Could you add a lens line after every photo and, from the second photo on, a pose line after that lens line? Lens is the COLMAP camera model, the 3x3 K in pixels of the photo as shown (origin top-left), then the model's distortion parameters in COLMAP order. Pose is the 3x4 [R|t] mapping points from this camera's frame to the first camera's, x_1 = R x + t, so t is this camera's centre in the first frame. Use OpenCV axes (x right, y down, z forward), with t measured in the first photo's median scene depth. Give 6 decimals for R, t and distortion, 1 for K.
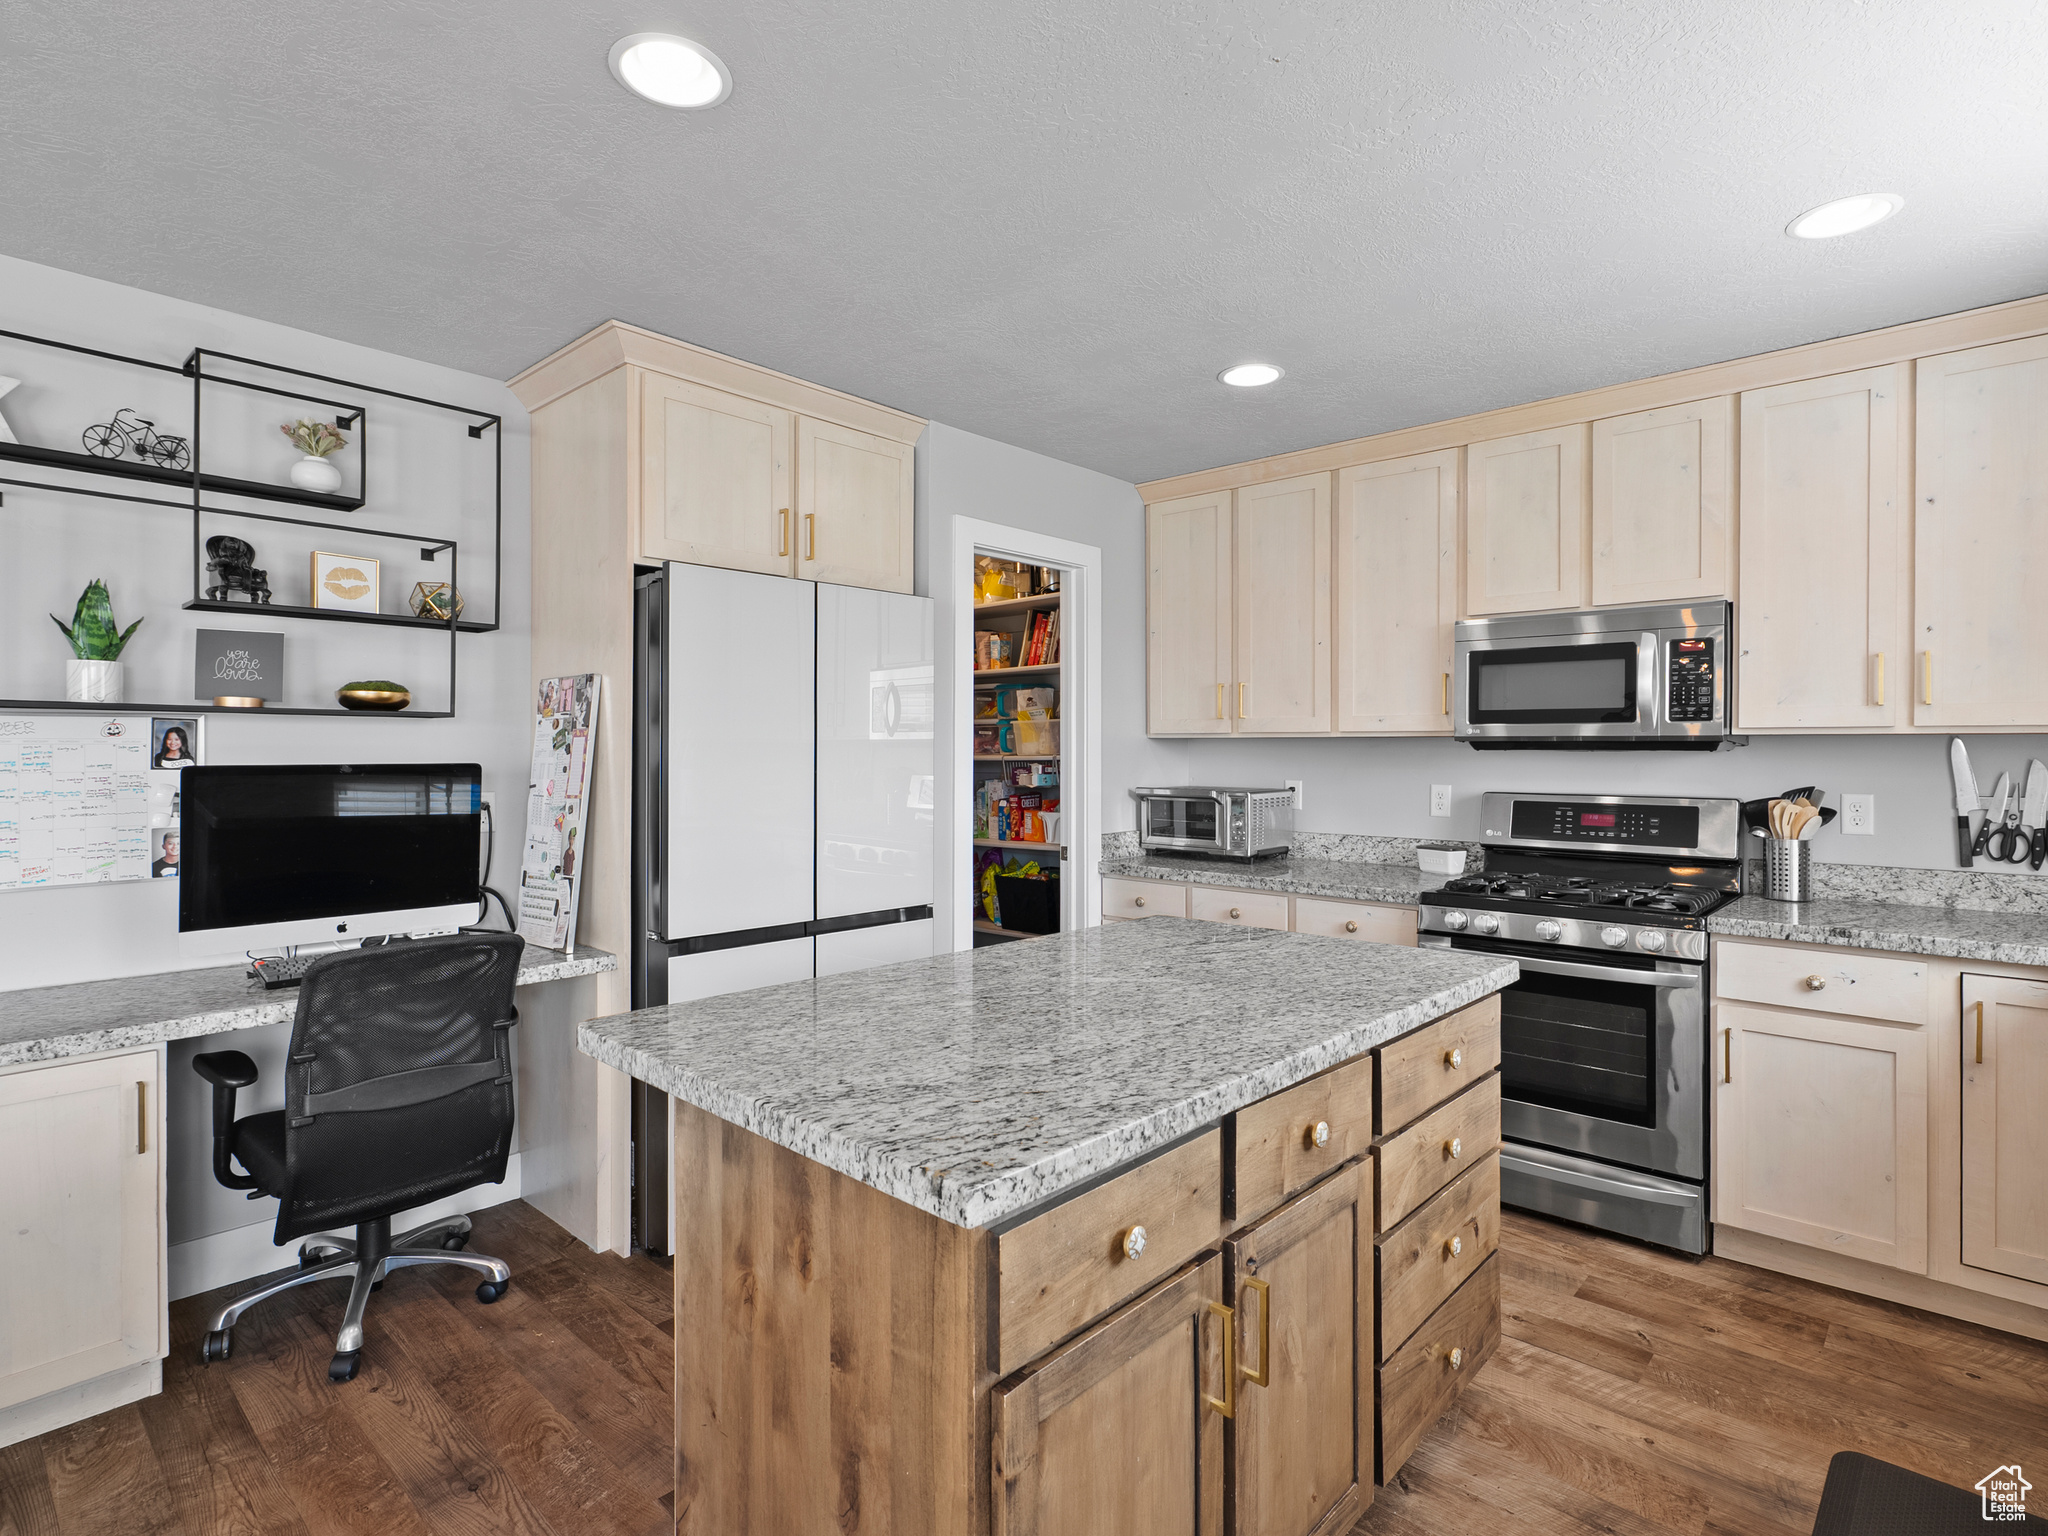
lens RADIAL K [[1051.7, 0, 1037.2], [0, 1051.7, 753.9], [0, 0, 1]] dist [-0.006228, 0.003280]
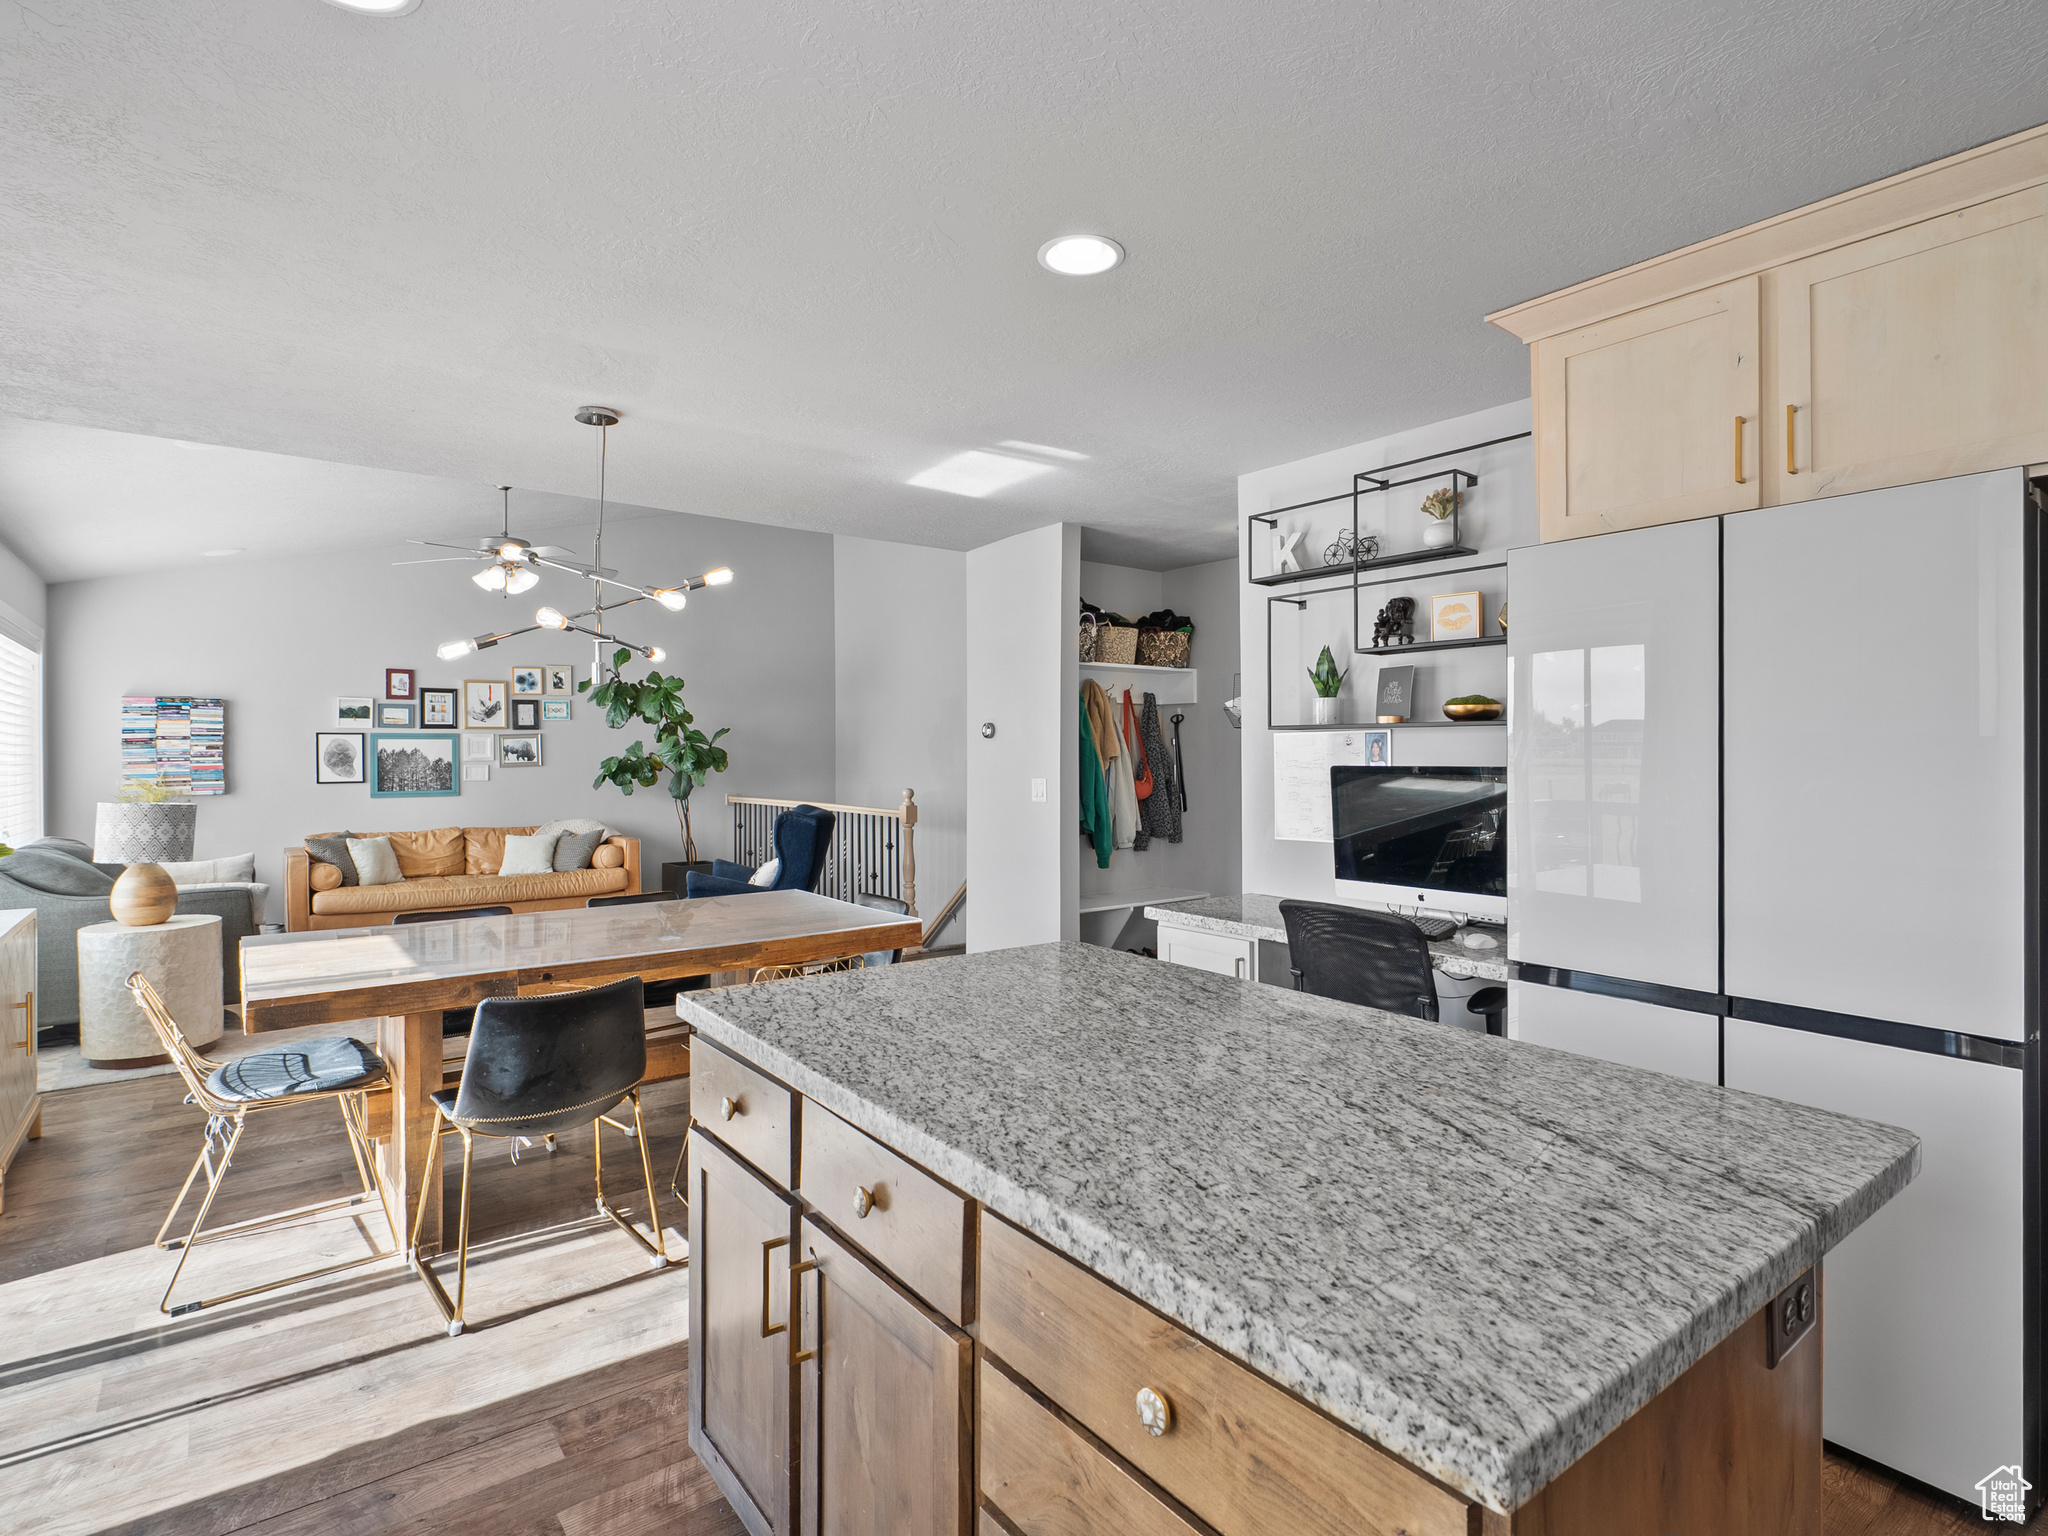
lens RADIAL K [[1051.7, 0, 1026.7], [0, 1051.7, 760.5], [0, 0, 1]] dist [-0.006228, 0.003280]
pose [[-0.183194, 0.002253, -0.983074, 0.581870], [-0.003170, 0.999991, 0.002882, 0.000695], [0.983072, 0.003645, -0.183185, 0.693761]]
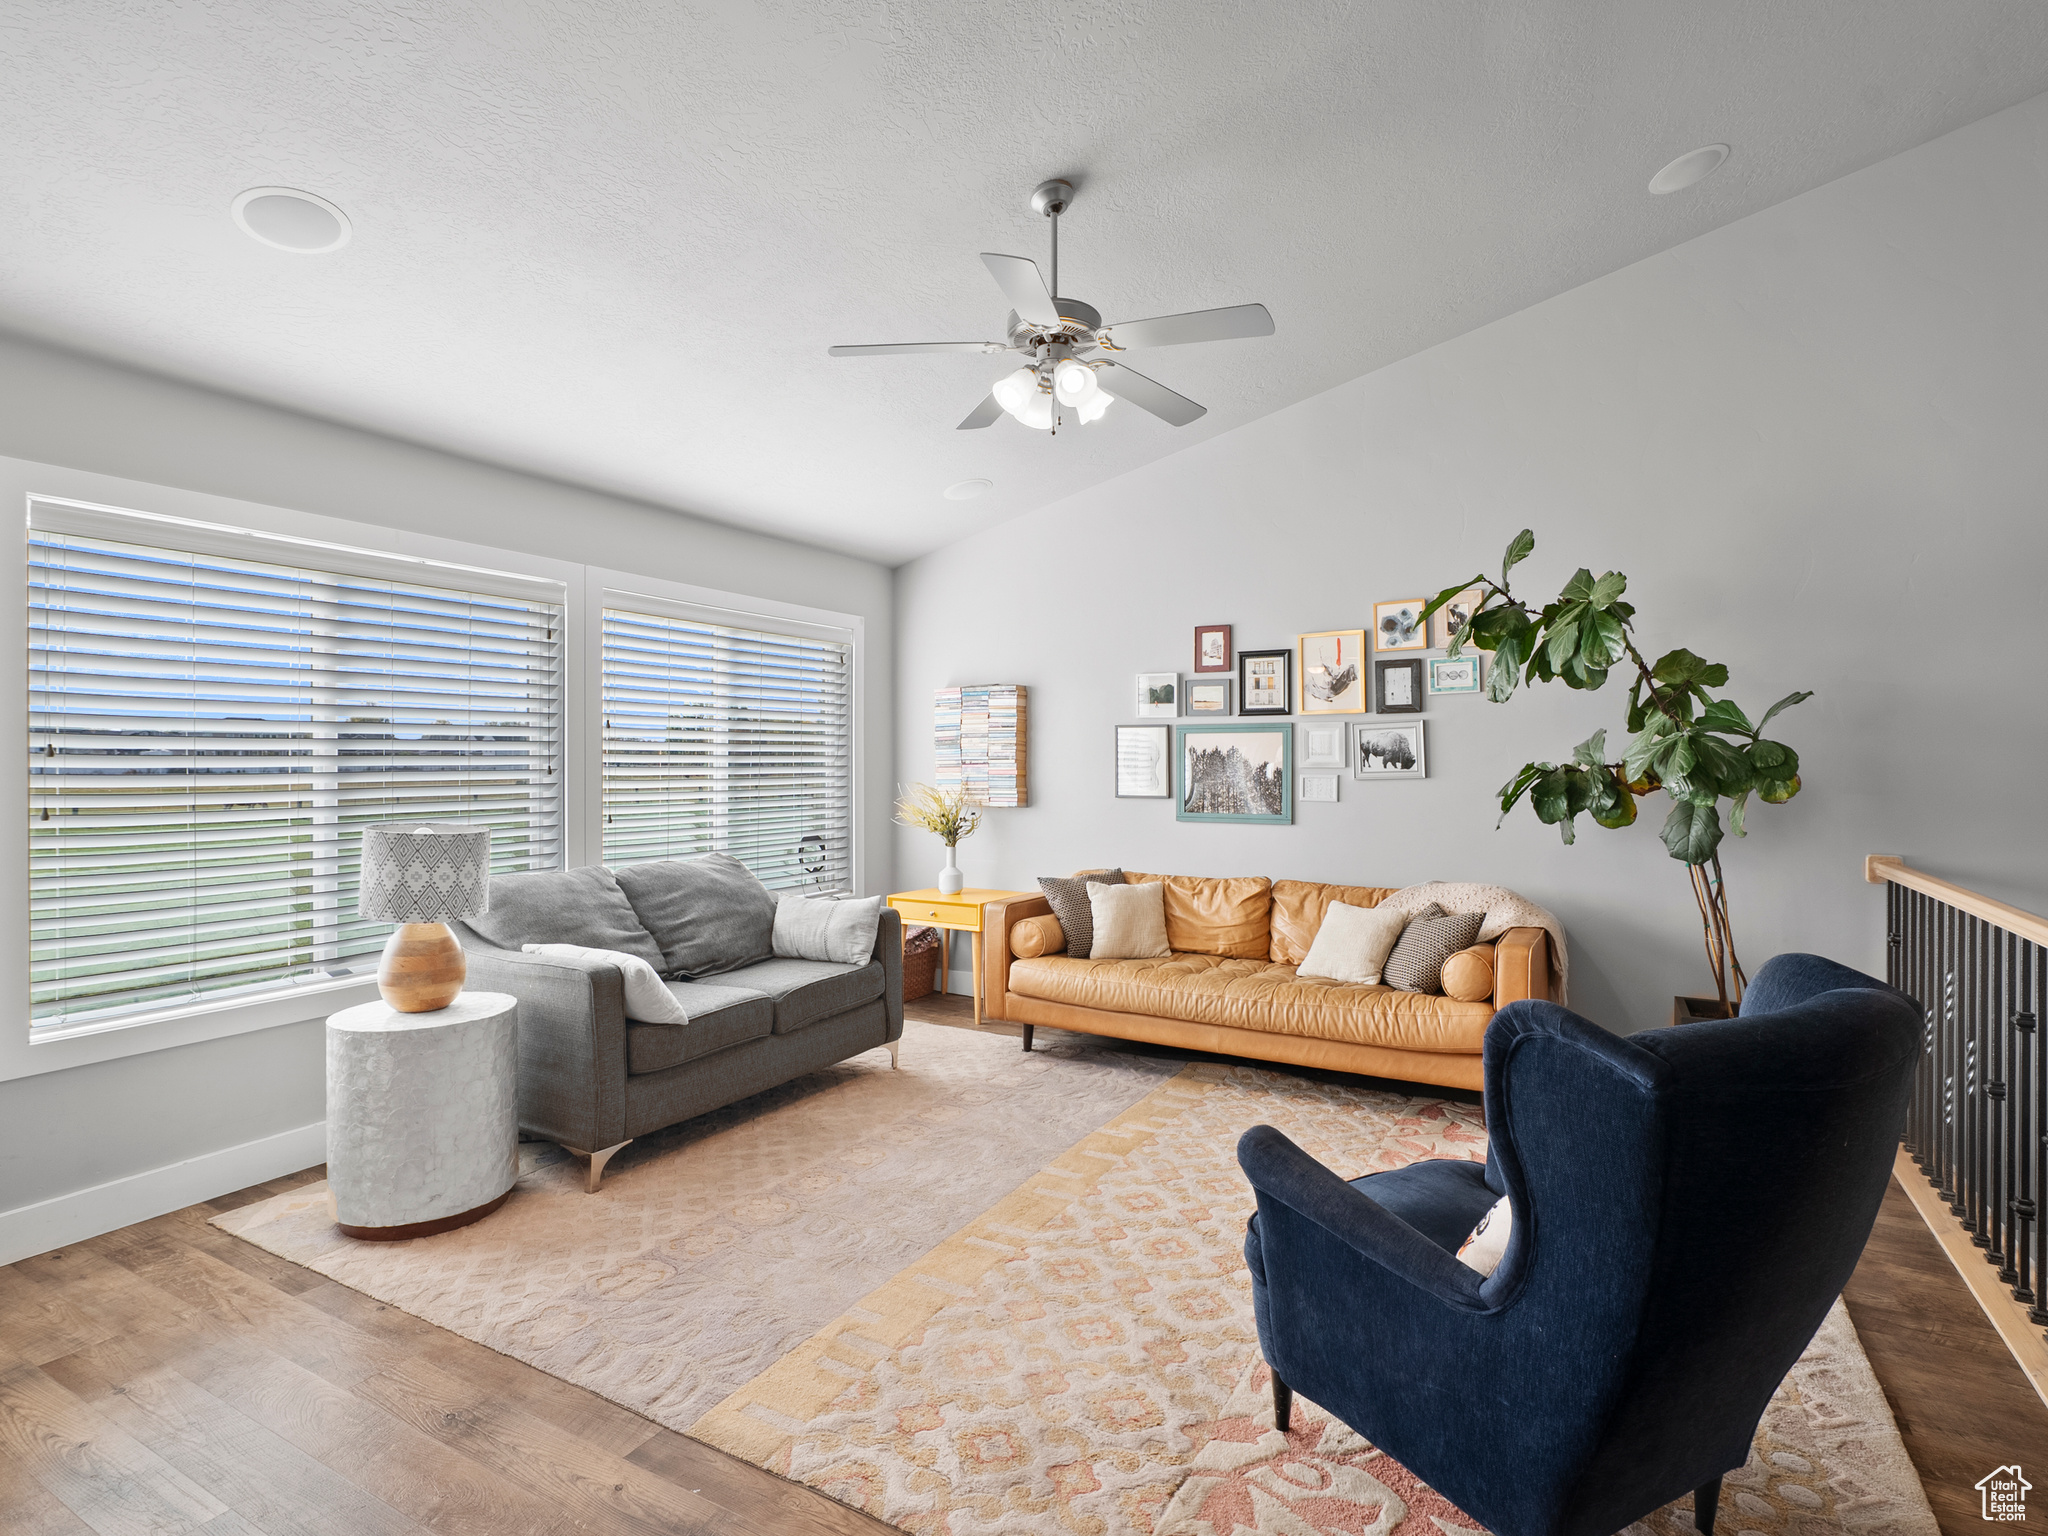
lens RADIAL K [[1051.7, 0, 1034.7], [0, 1051.7, 749.9], [0, 0, 1]] dist [-0.006228, 0.003280]
pose [[-0.973114, -0.007750, -0.230193, -1.099794], [-0.007401, 0.999970, -0.002377, -0.007085], [0.230205, -0.000609, -0.973142, 0.251920]]
